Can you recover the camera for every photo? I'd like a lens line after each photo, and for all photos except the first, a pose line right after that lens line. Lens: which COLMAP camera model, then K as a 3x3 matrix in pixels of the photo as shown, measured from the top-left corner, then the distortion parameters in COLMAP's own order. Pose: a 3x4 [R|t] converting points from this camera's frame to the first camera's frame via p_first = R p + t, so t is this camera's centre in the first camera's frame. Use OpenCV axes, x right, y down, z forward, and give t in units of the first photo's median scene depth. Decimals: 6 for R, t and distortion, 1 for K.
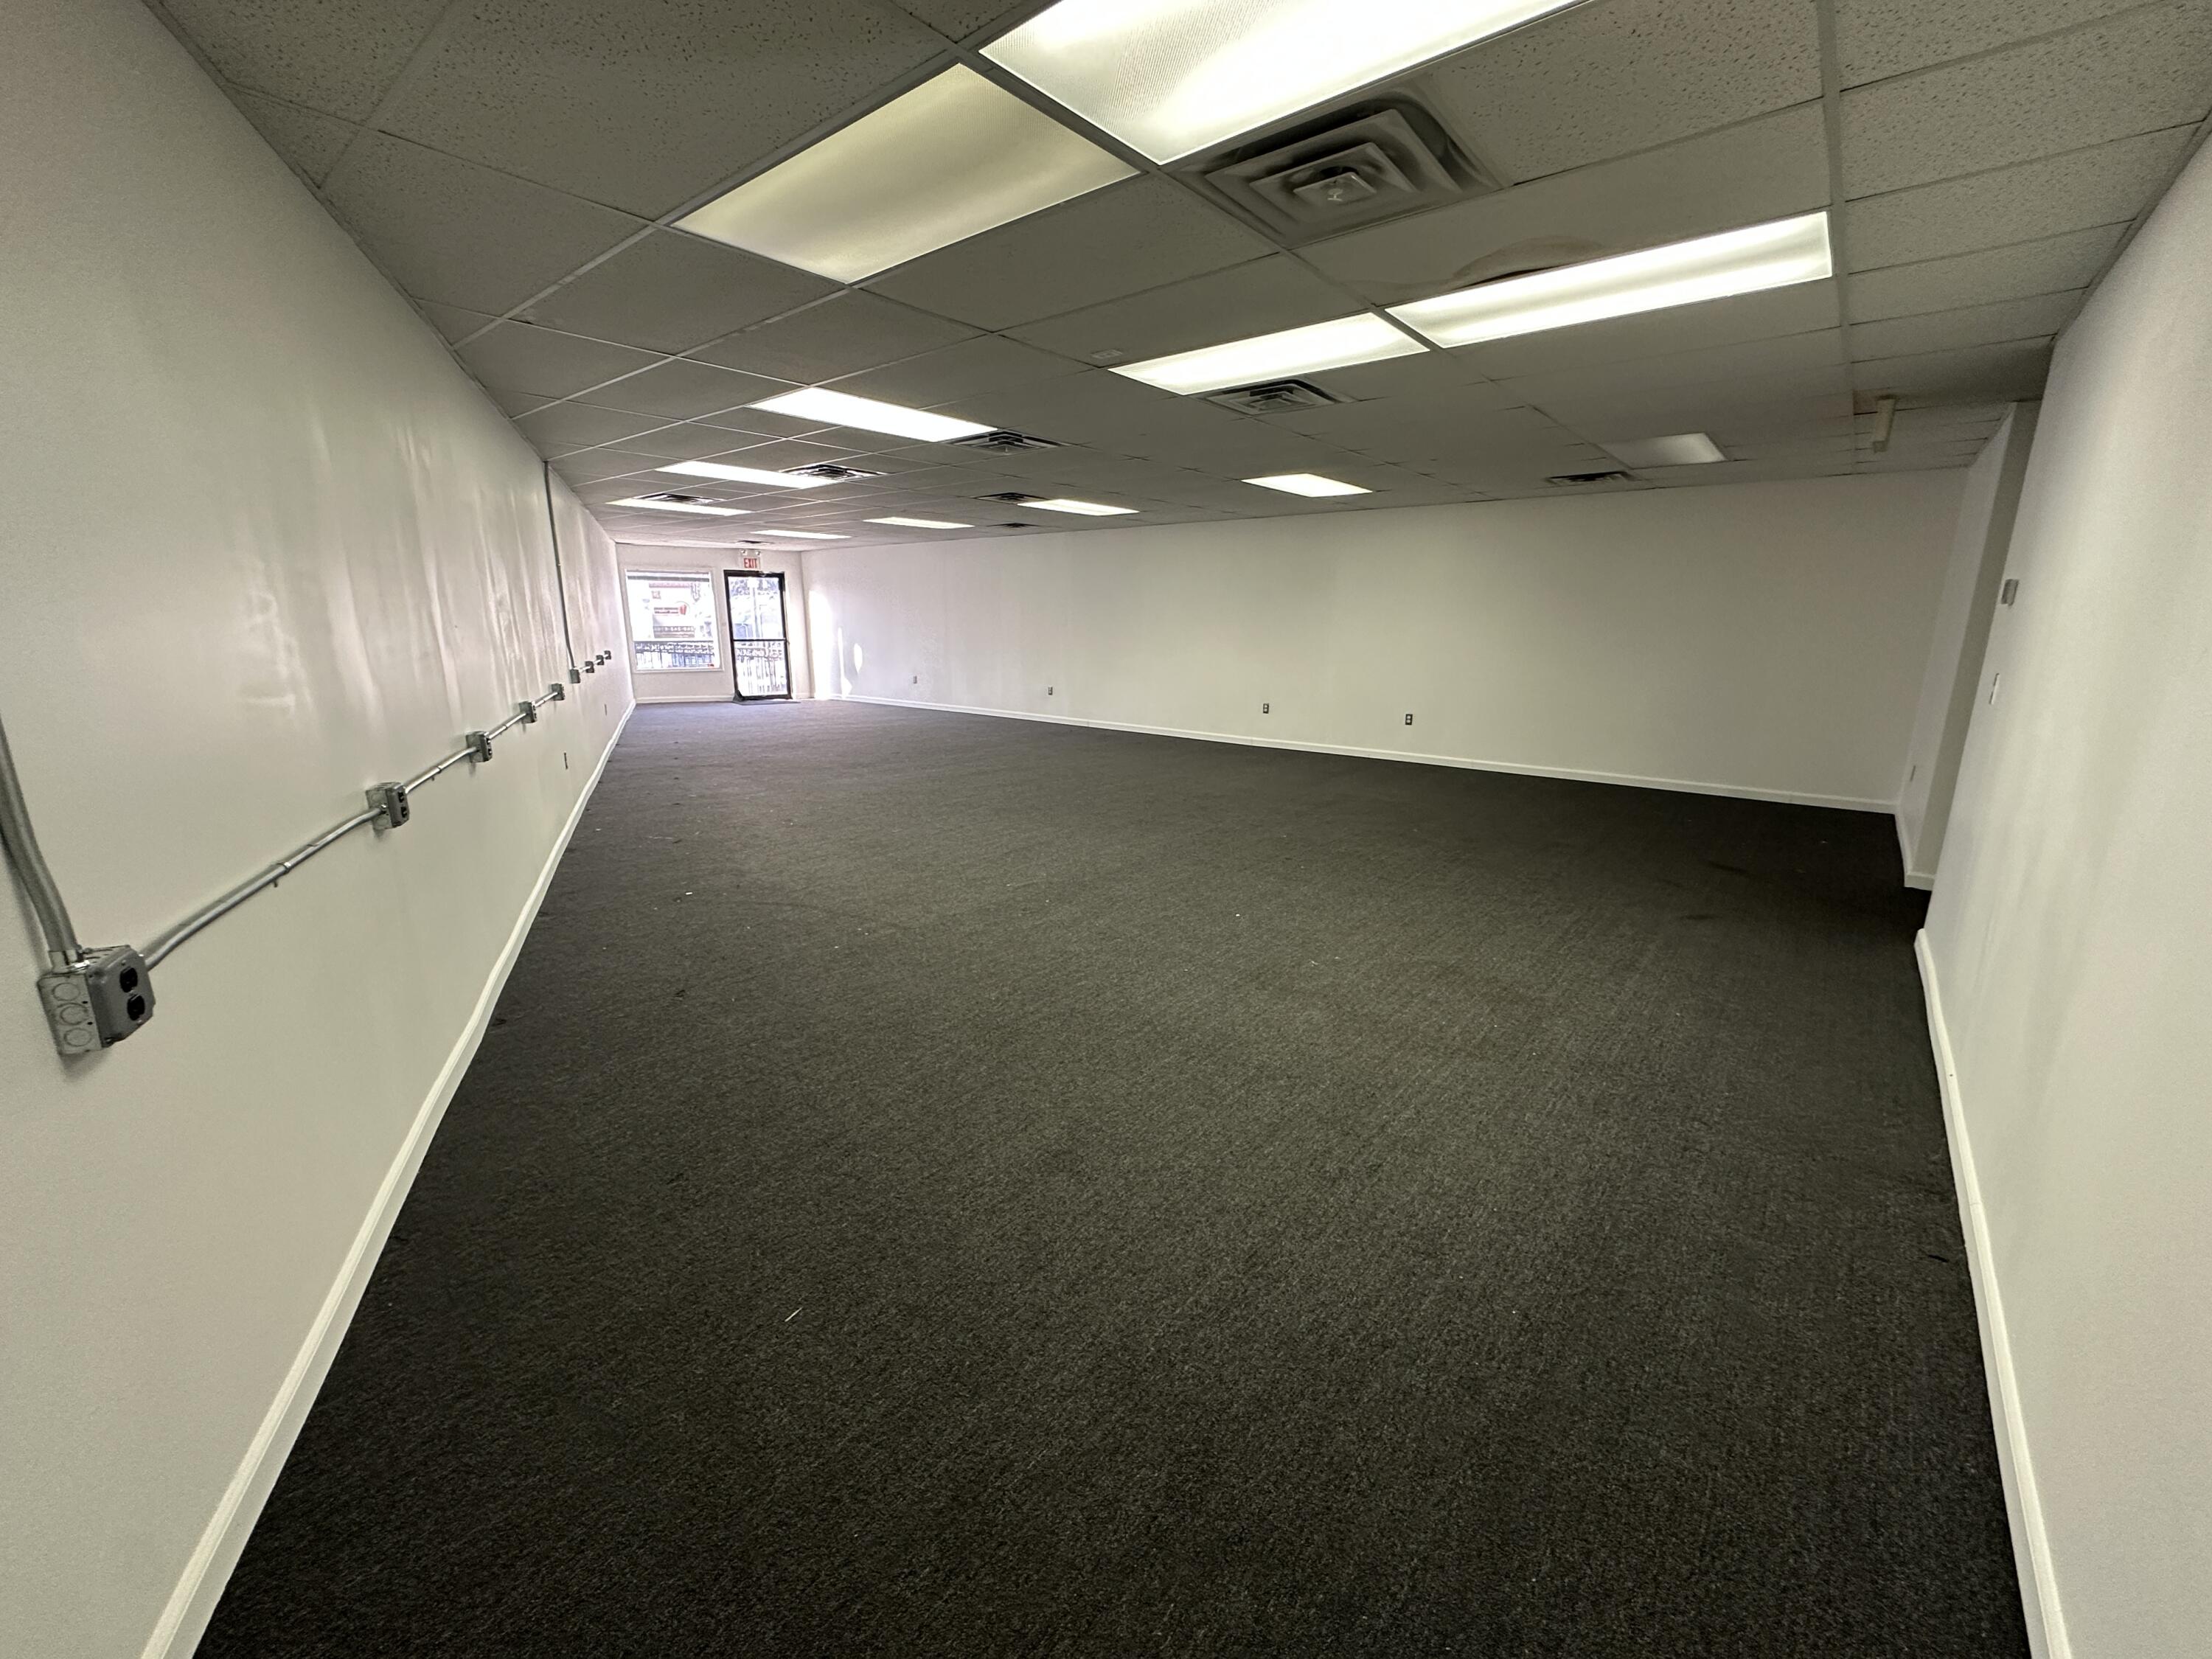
lens RADIAL K [[880.8, 0, 1110.7], [0, 880.8, 828.4], [0, 0, 1]] dist [-0.004057, 0.000226]
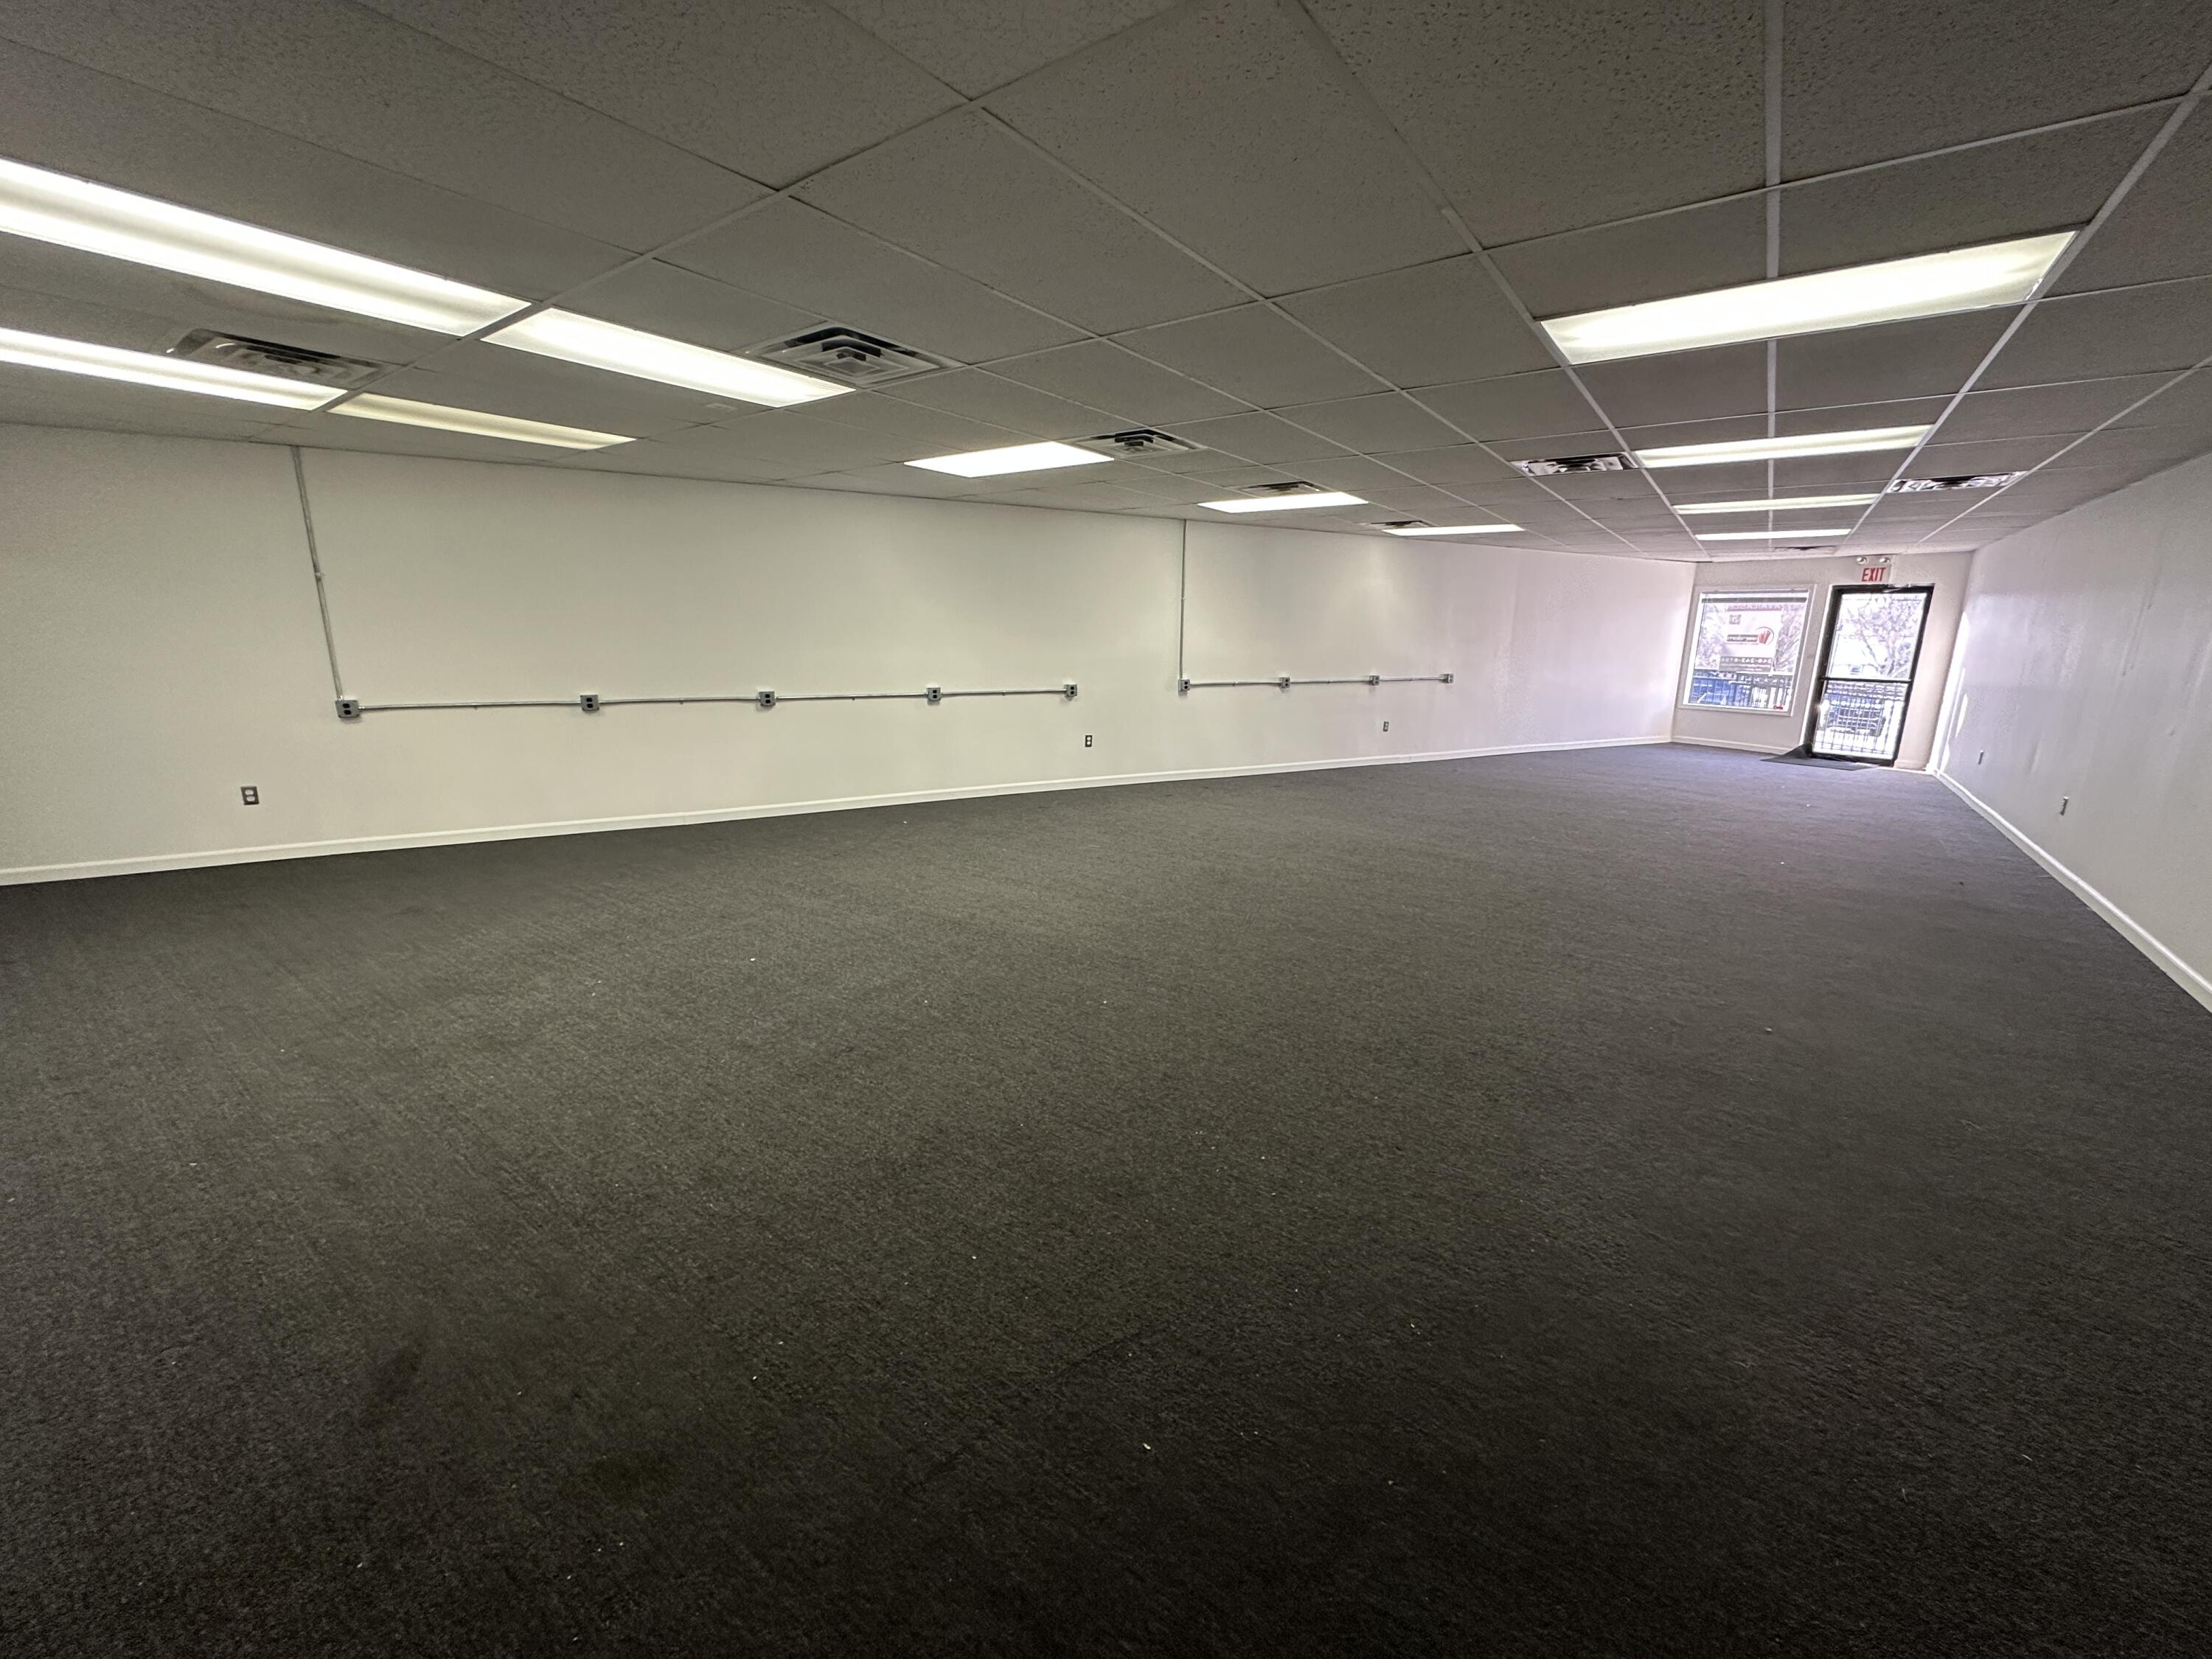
lens RADIAL K [[880.8, 0, 1104.4], [0, 880.8, 830.8], [0, 0, 1]] dist [-0.004057, 0.000226]
pose [[0.059441, 0.220903, -0.973483, 0.298495], [-0.248131, 0.947869, 0.199940, -0.087973], [0.966901, 0.229667, 0.111155, 0.352413]]
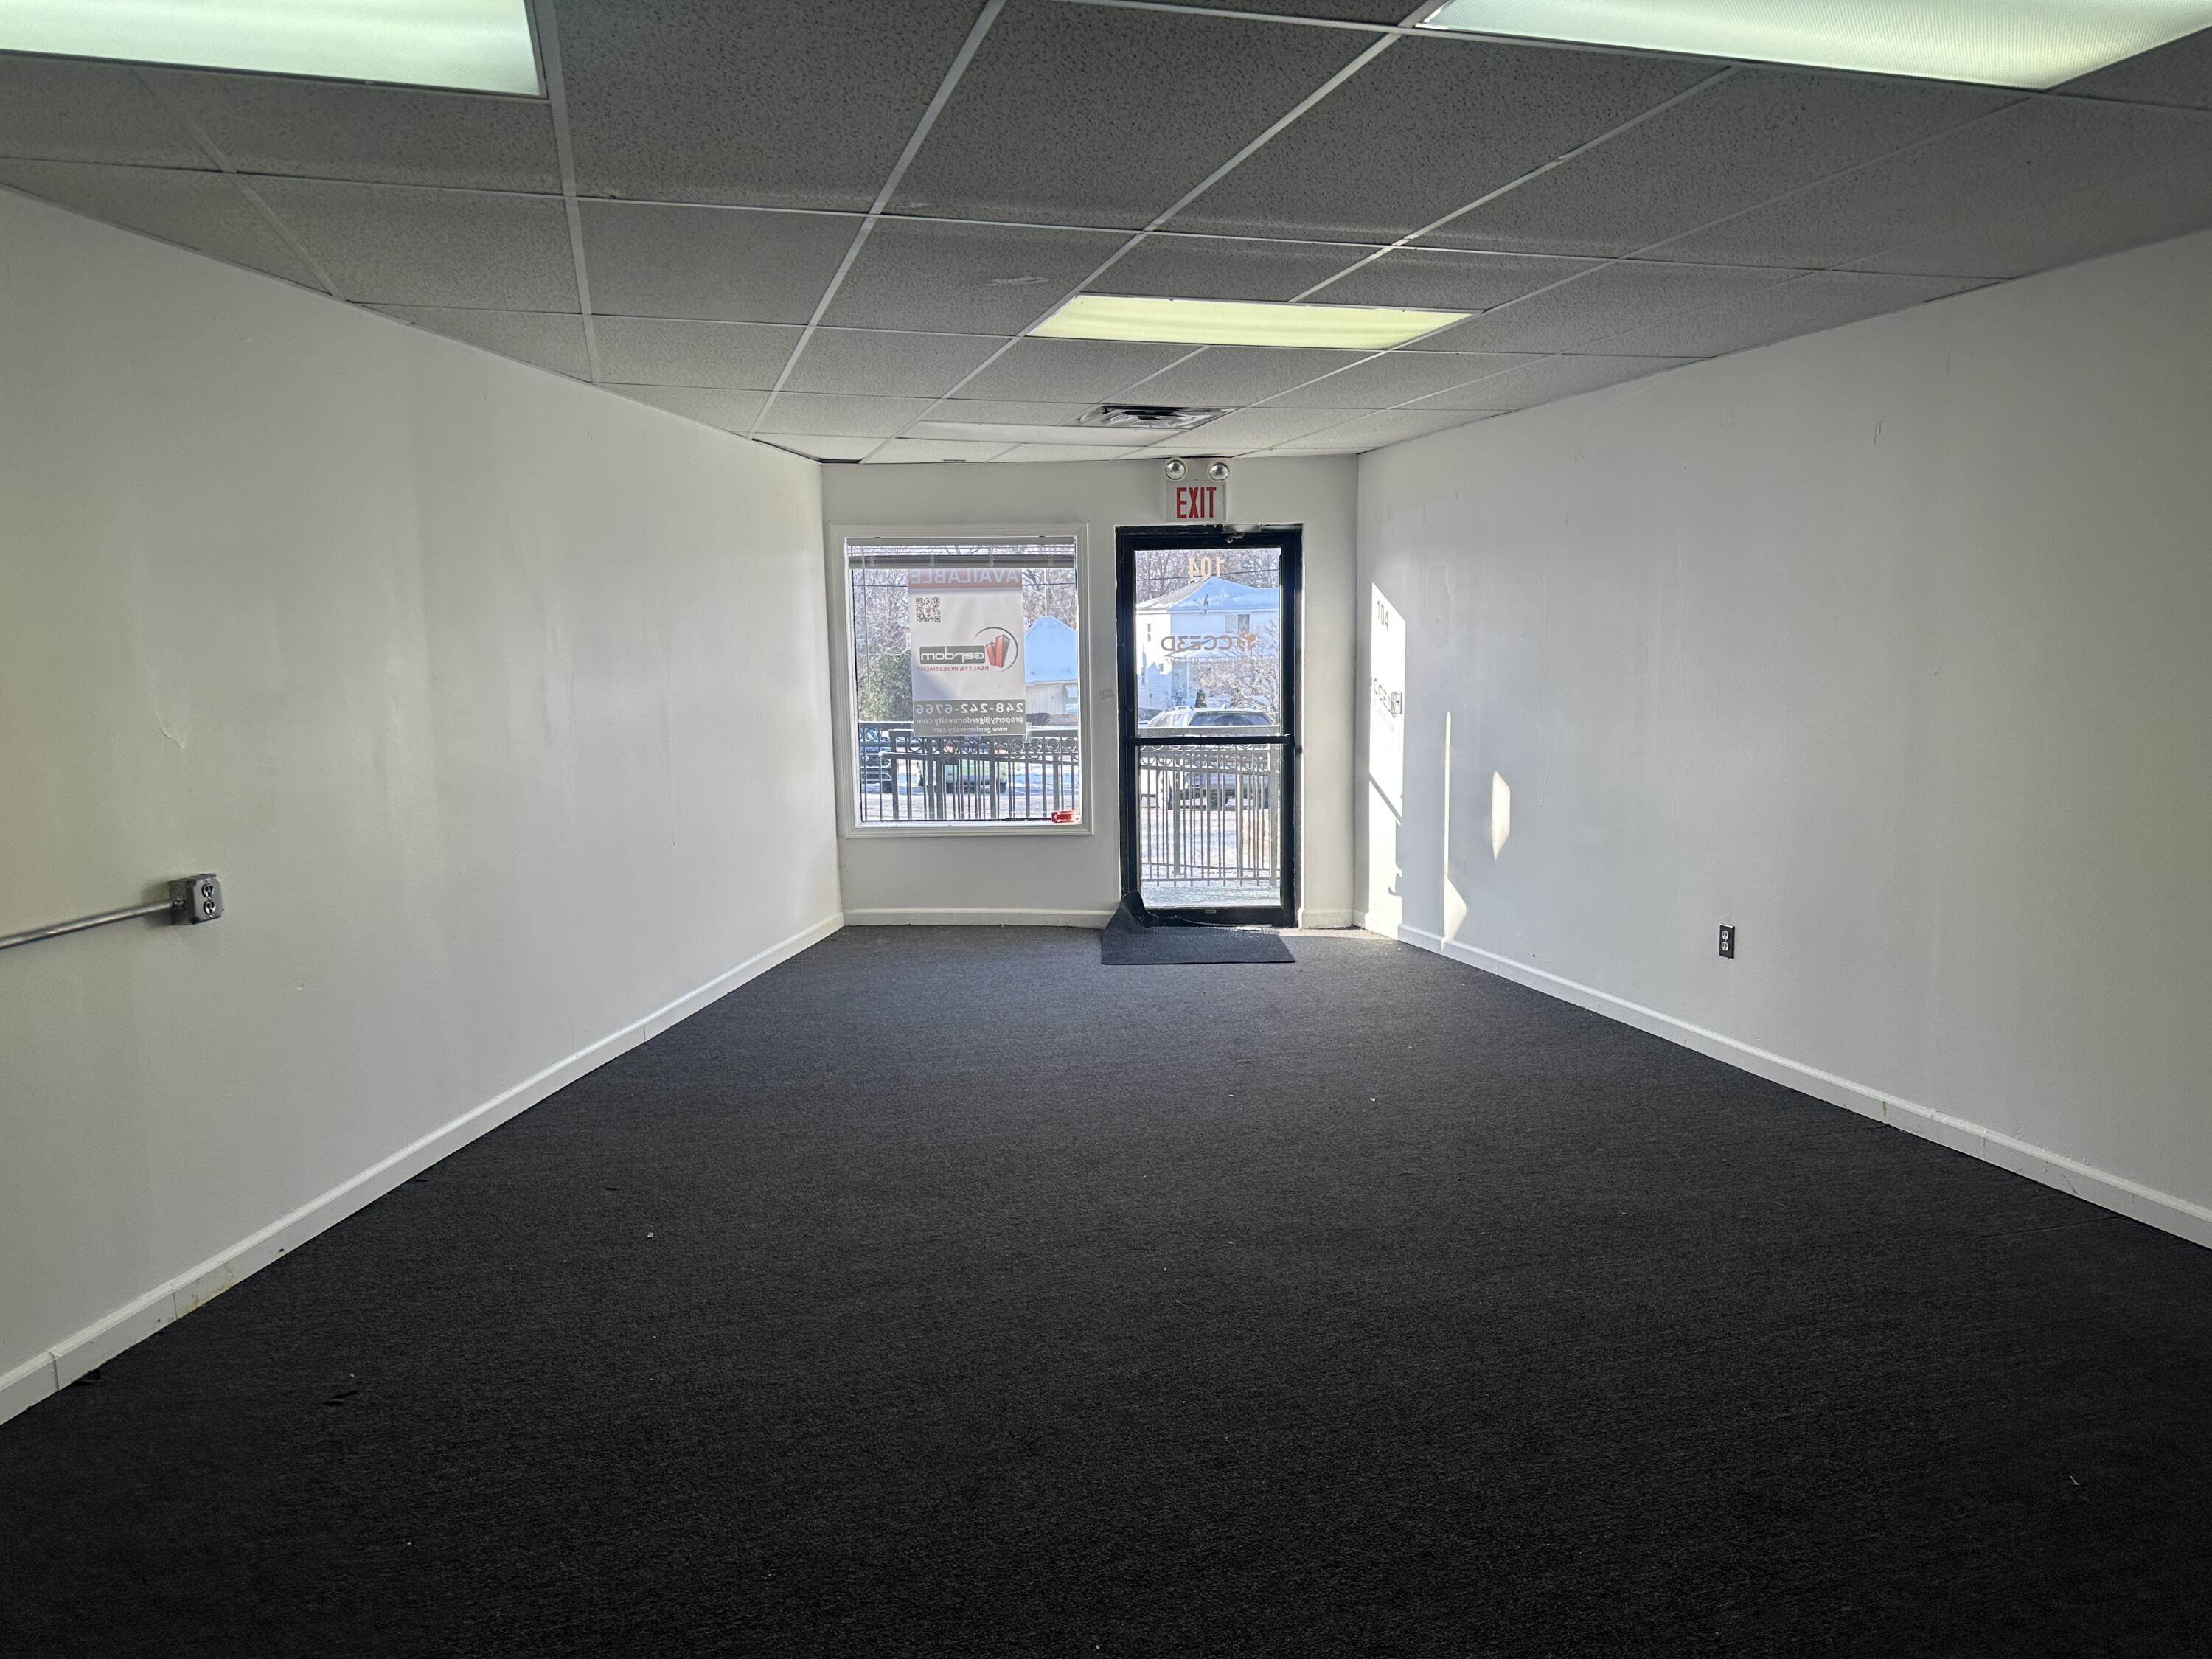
lens RADIAL K [[1562.8, 0, 1161.8], [0, 1562.8, 843.9], [0, 0, 1]] dist [0.036260, -0.041938]
pose [[0.847828, 0.049523, -0.527953, -0.116796], [-0.106880, 0.991155, -0.078664, -0.133633], [0.519388, 0.123121, 0.845623, 0.529037]]
